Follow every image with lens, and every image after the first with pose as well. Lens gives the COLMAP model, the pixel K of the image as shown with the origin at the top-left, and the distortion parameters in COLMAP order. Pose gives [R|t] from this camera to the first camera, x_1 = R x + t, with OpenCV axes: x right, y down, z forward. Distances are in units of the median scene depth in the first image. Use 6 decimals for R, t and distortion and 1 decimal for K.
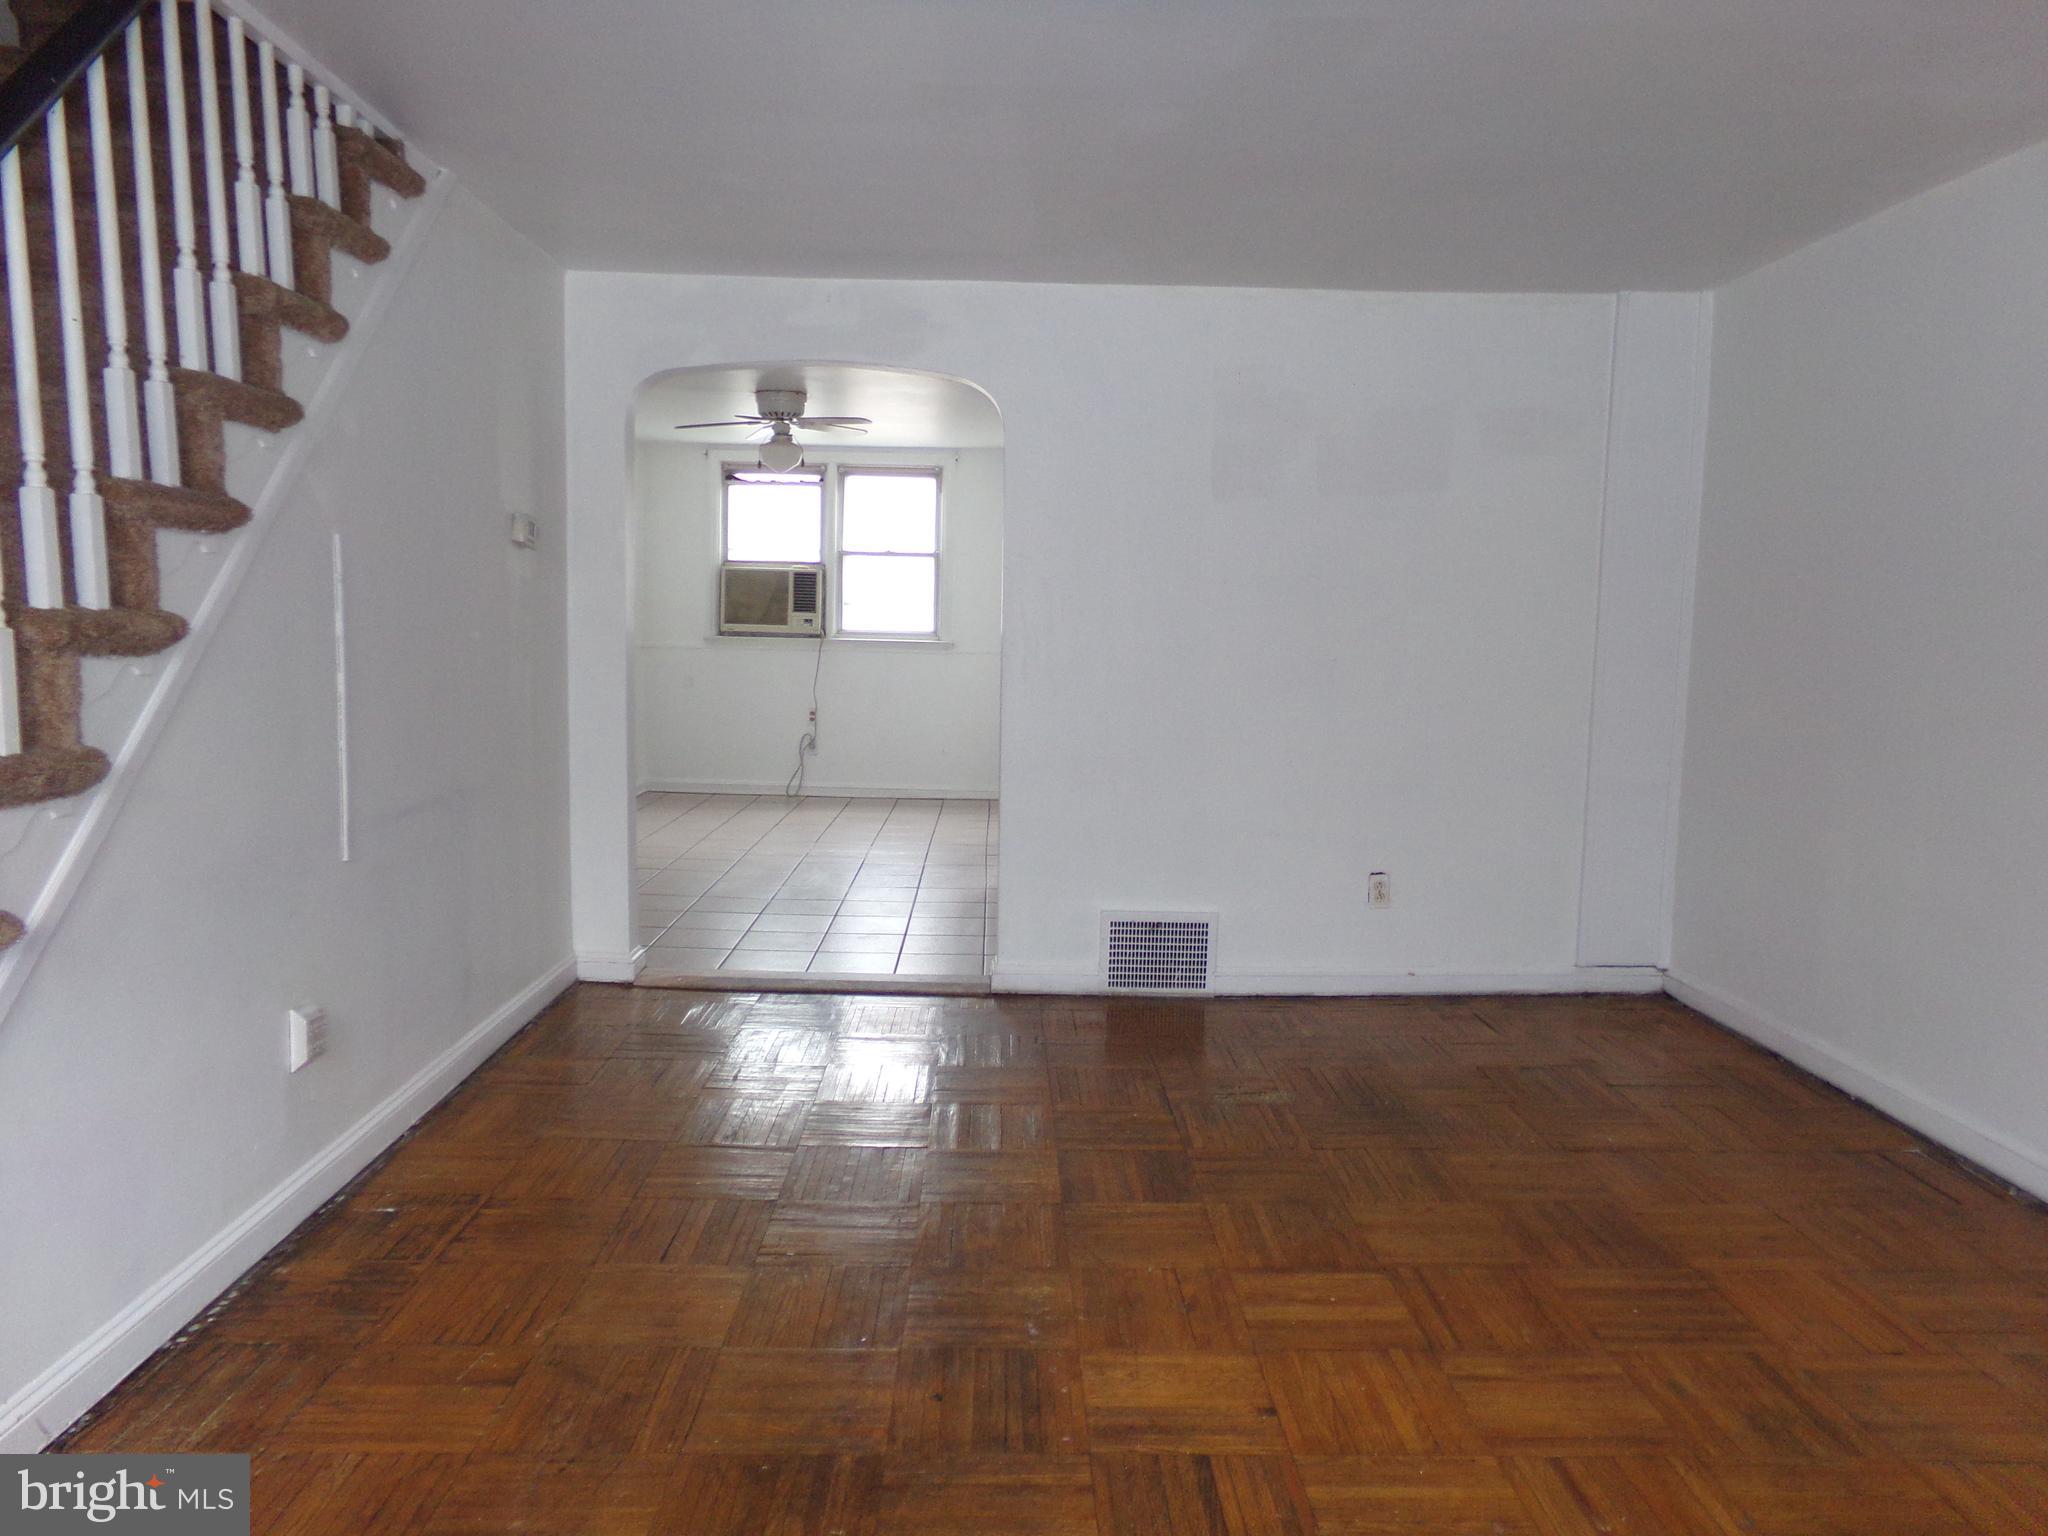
lens RADIAL K [[1412.4, 0, 1018.9], [0, 1412.4, 766.5], [0, 0, 1]] dist [-0.024448, 0.067920]
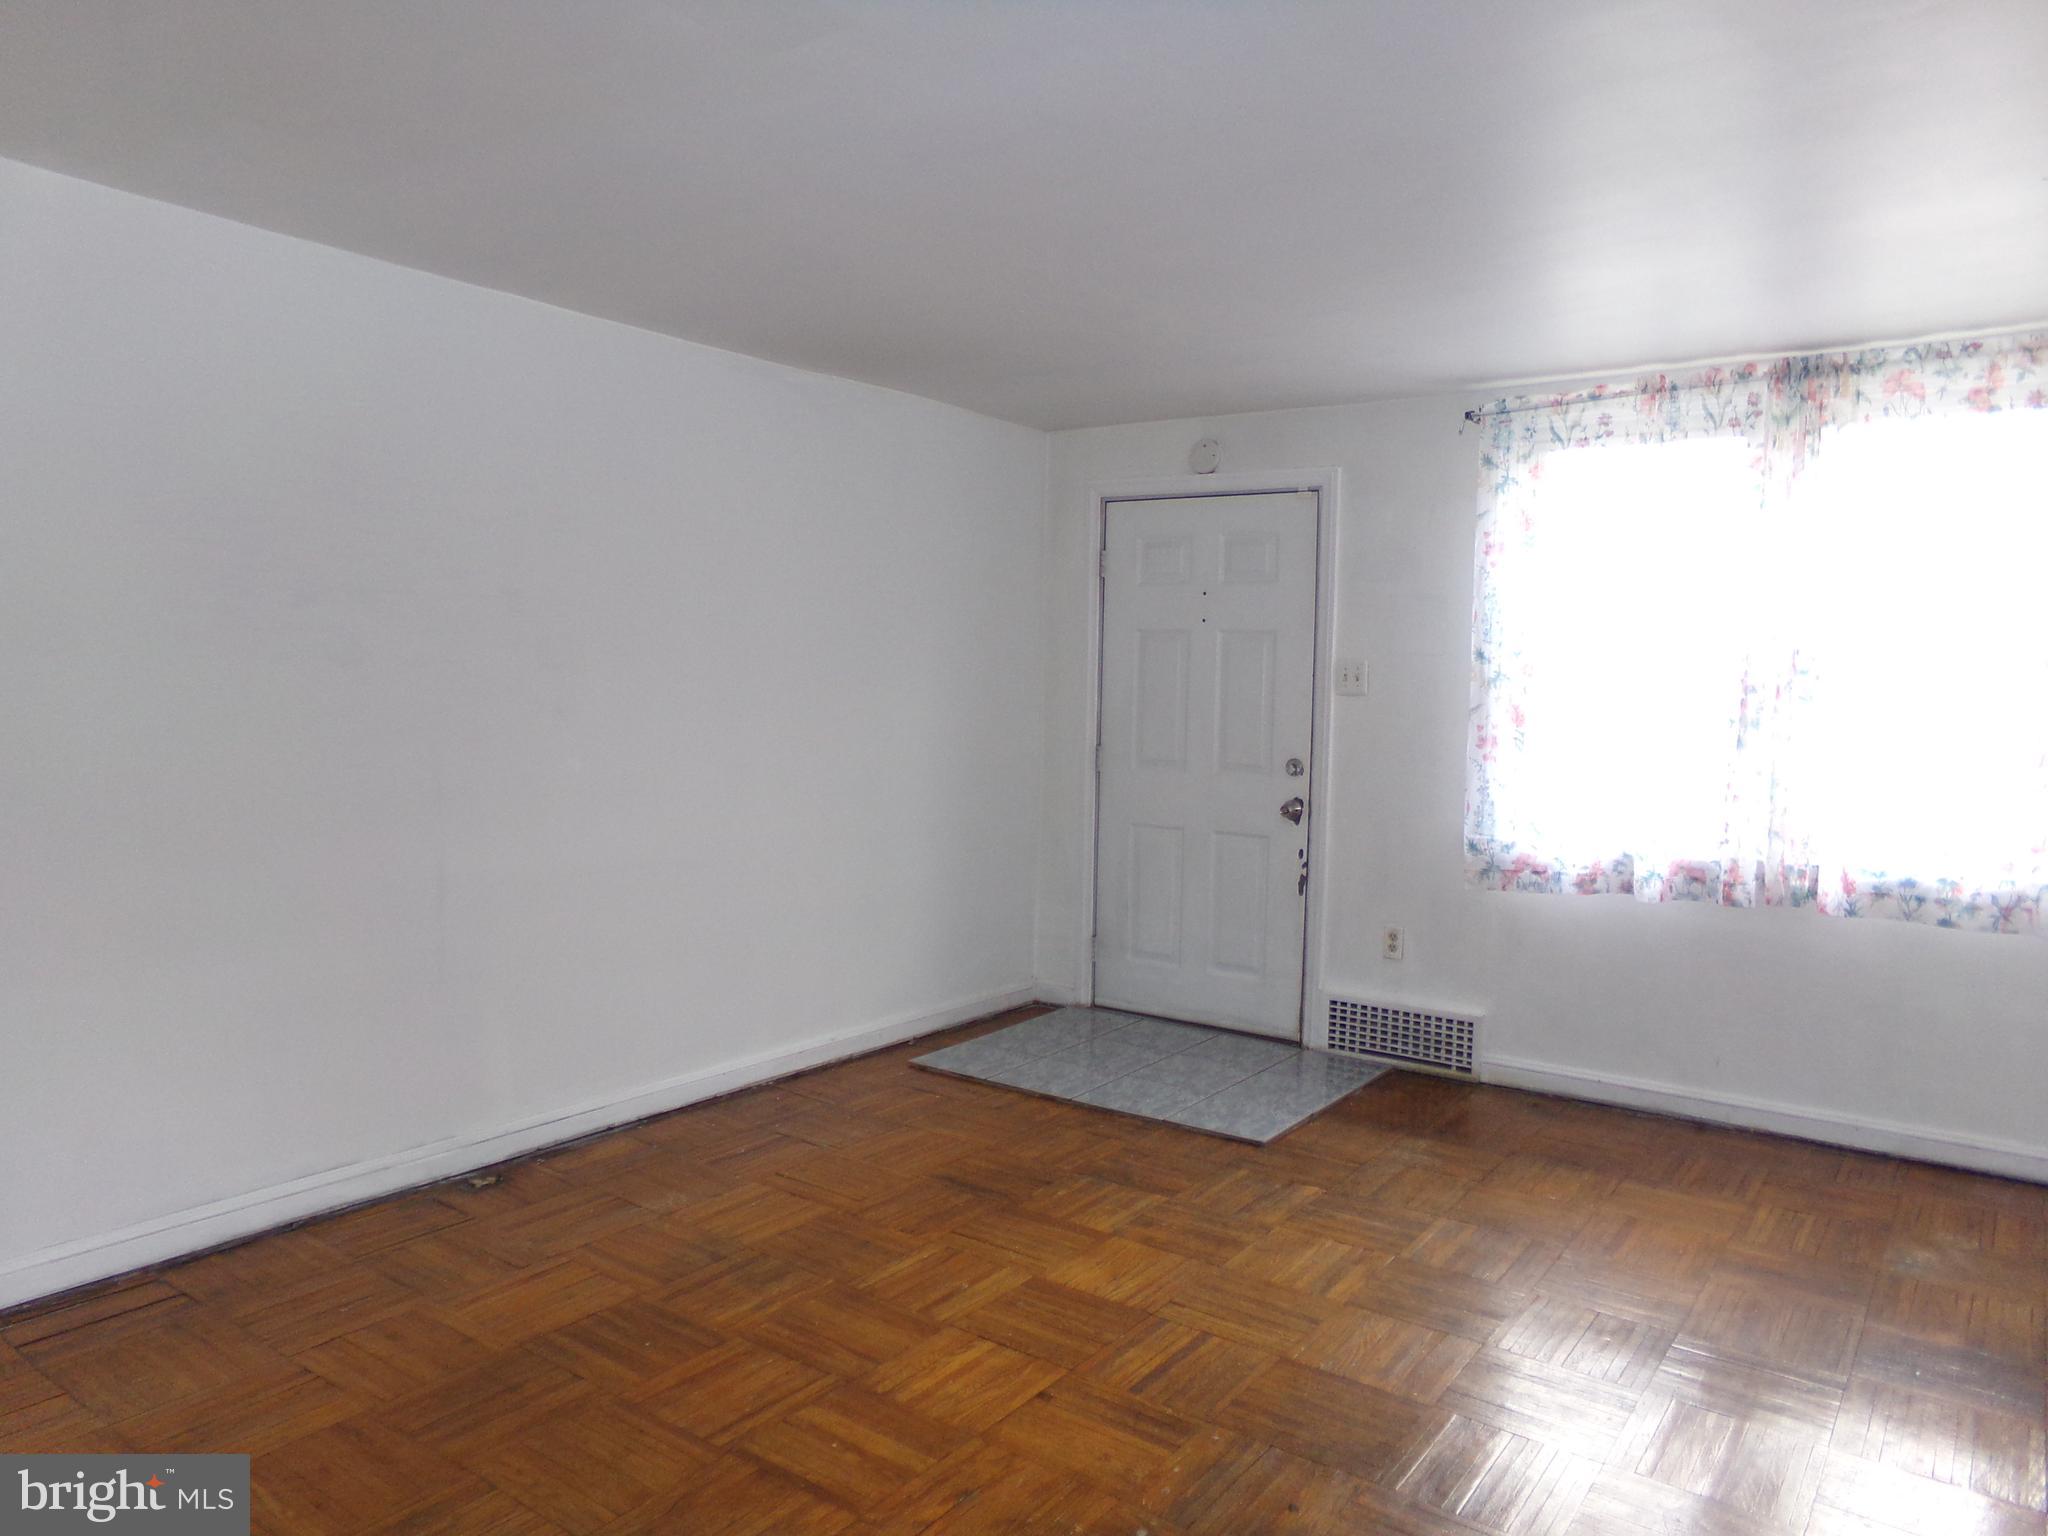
lens RADIAL K [[1412.4, 0, 1018.9], [0, 1412.4, 766.5], [0, 0, 1]] dist [-0.024448, 0.067920]
pose [[-0.803965, -0.070678, 0.590461, -0.404119], [0.024656, 0.988096, 0.151847, -0.214359], [-0.594165, 0.136638, -0.792653, 1.612904]]
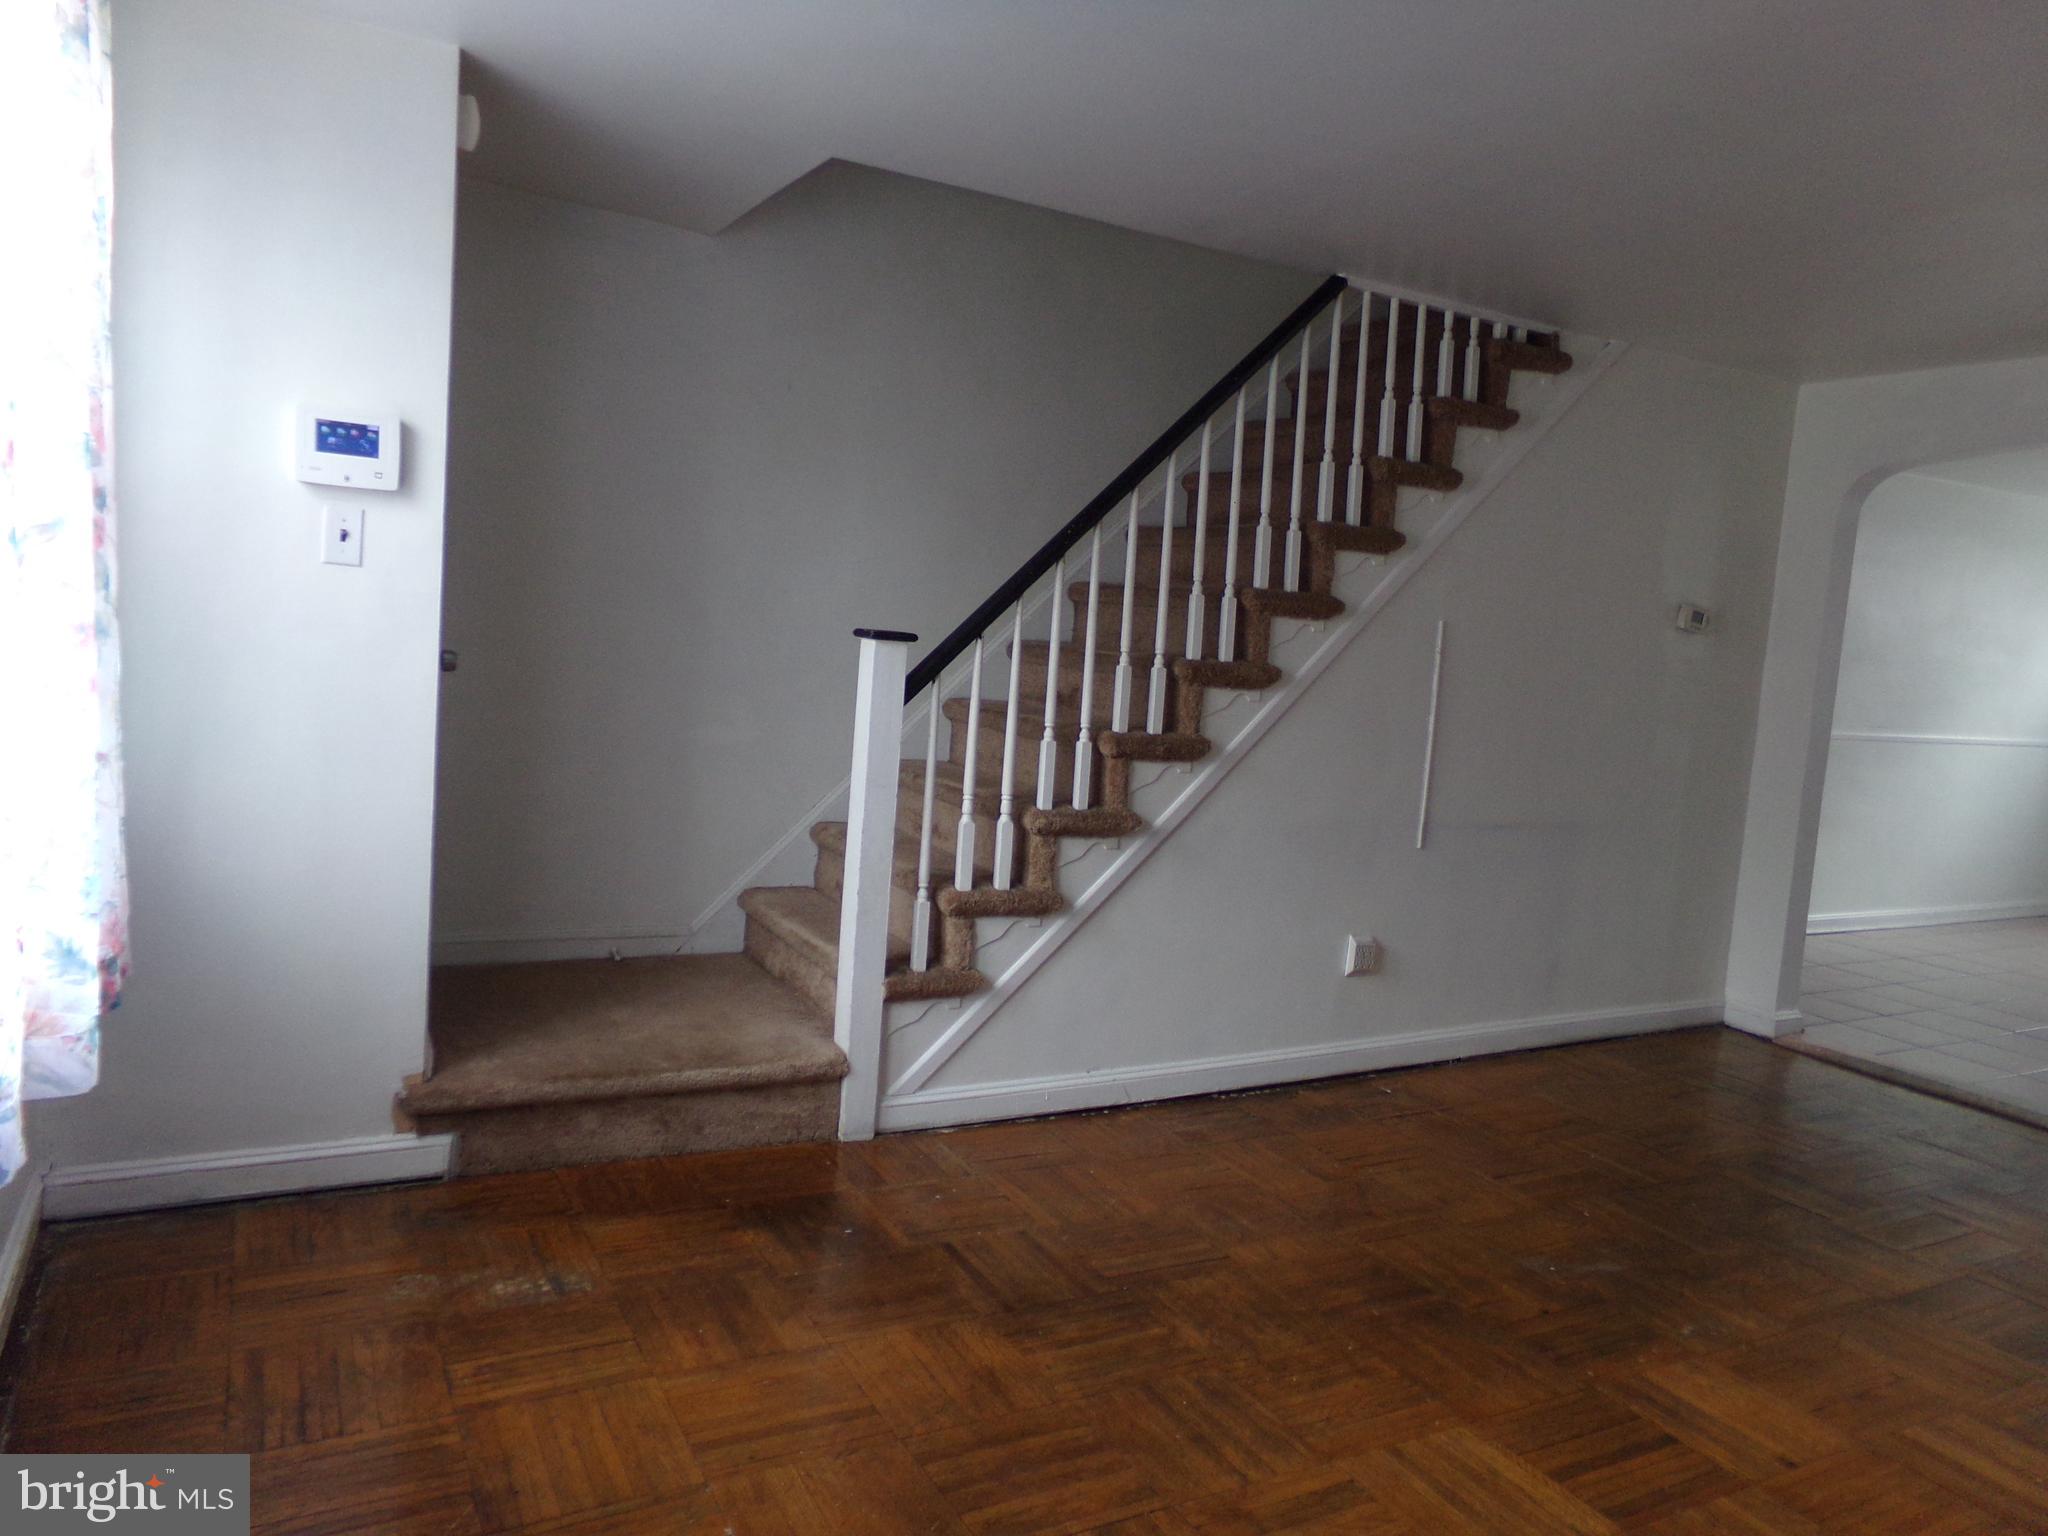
lens RADIAL K [[1412.4, 0, 1018.9], [0, 1412.4, 766.5], [0, 0, 1]] dist [-0.024448, 0.067920]
pose [[0.464974, 0.099603, -0.879703, 0.671944], [-0.148044, 0.988408, 0.033662, -0.003211], [0.872859, 0.114583, 0.474330, -0.047929]]
